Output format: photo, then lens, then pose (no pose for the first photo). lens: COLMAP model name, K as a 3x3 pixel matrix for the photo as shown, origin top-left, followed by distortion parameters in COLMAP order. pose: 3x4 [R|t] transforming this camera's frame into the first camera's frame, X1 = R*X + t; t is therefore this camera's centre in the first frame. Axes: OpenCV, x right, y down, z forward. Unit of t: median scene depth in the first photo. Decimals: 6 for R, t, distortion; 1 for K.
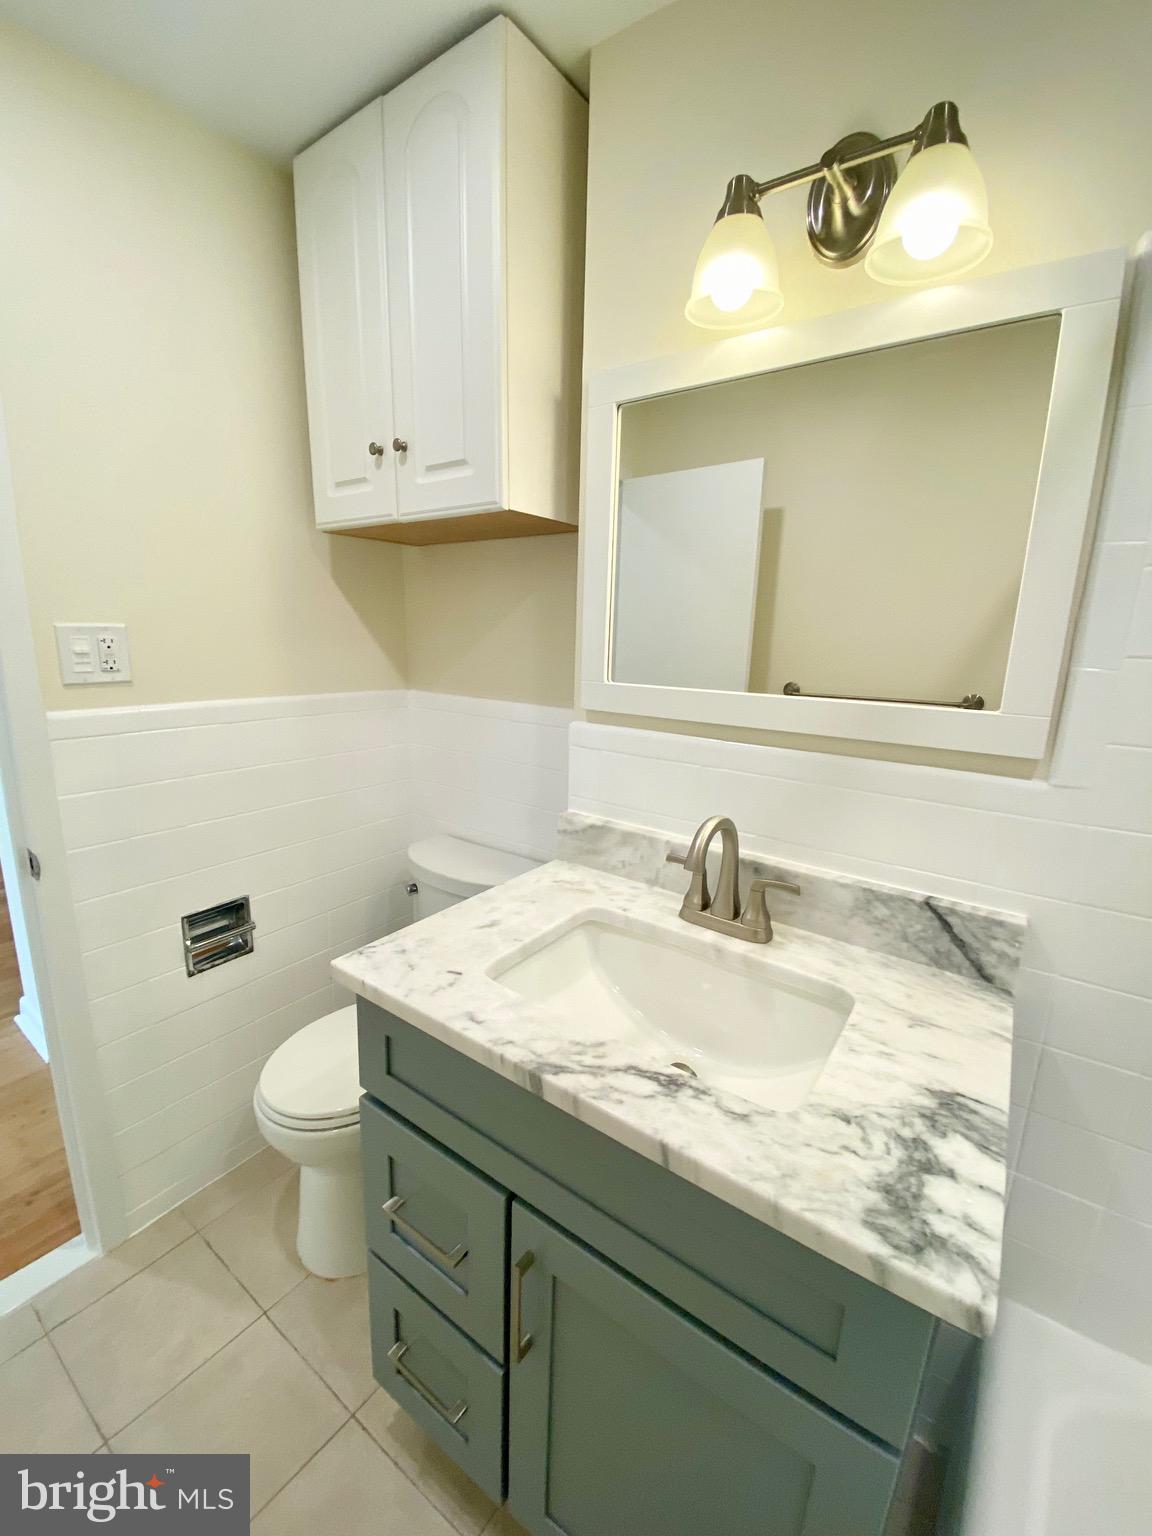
lens RADIAL K [[627.0, 0, 586.5], [0, 627.0, 763.4], [0, 0, 1]] dist [-0.024073, -0.000342]
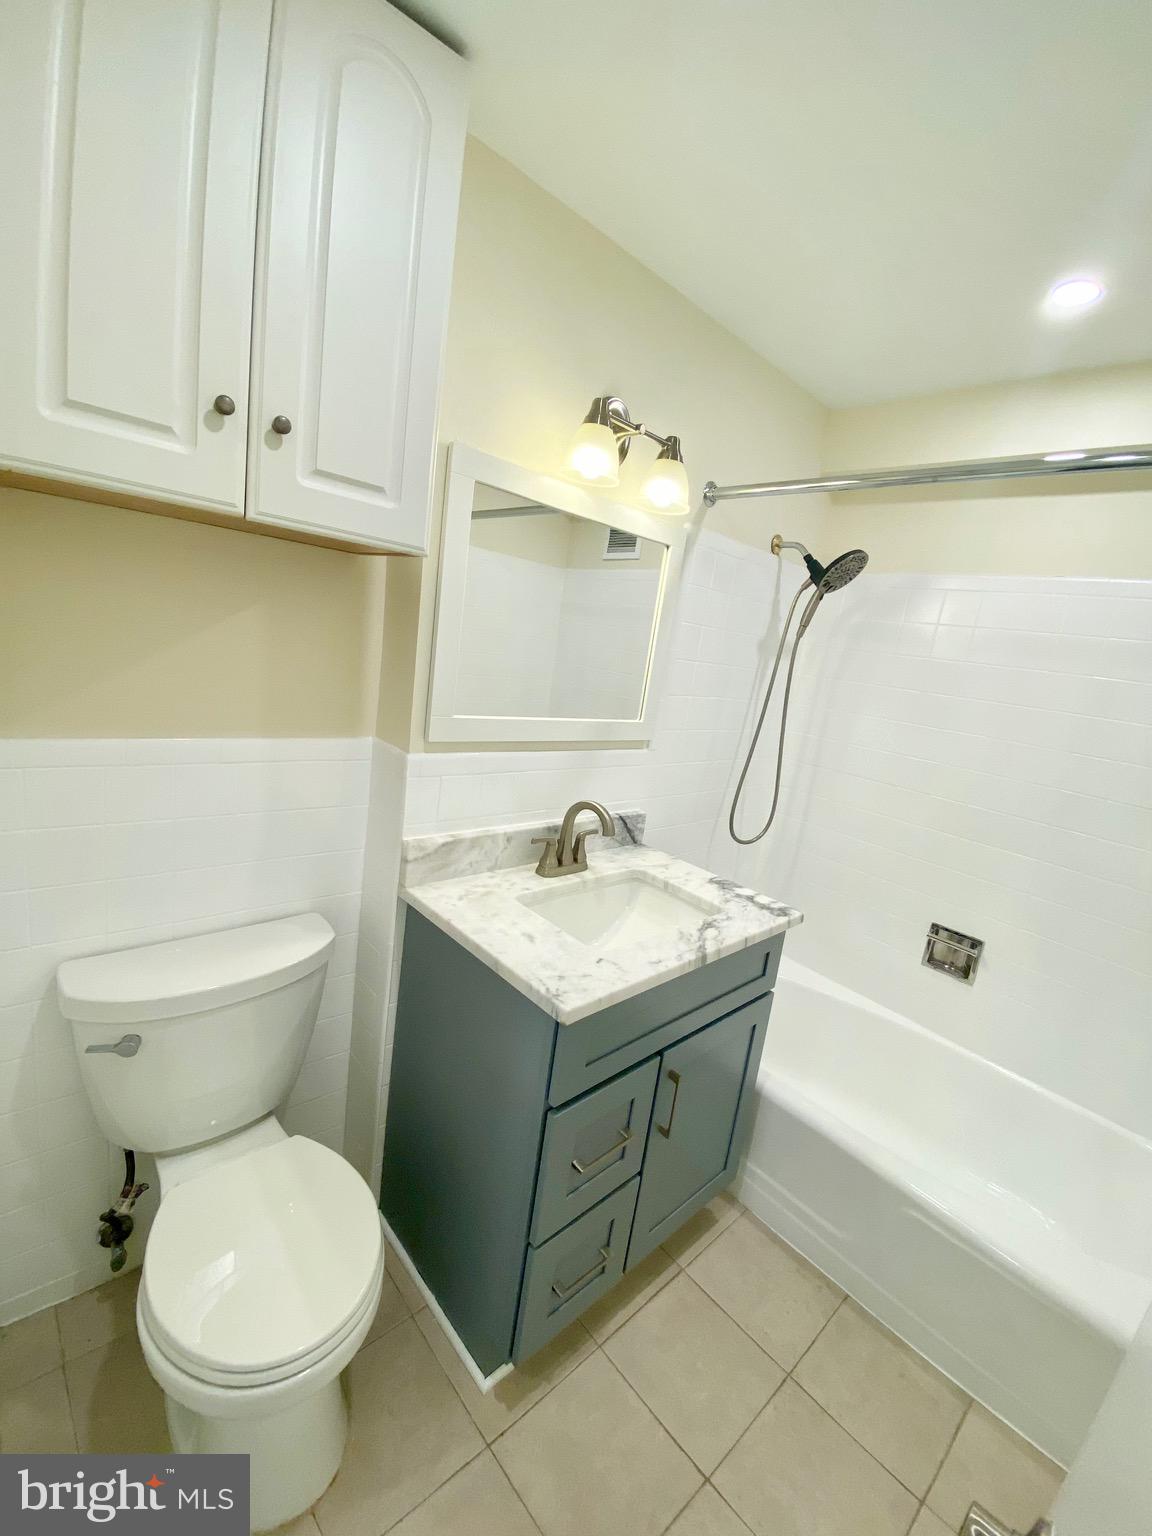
lens RADIAL K [[627.0, 0, 586.5], [0, 627.0, 763.4], [0, 0, 1]] dist [-0.024073, -0.000342]
pose [[0.203817, -0.193045, 0.959787, -1.143933], [0.077760, 0.980461, 0.180691, -0.259728], [-0.975916, 0.037805, 0.214846, 0.585577]]
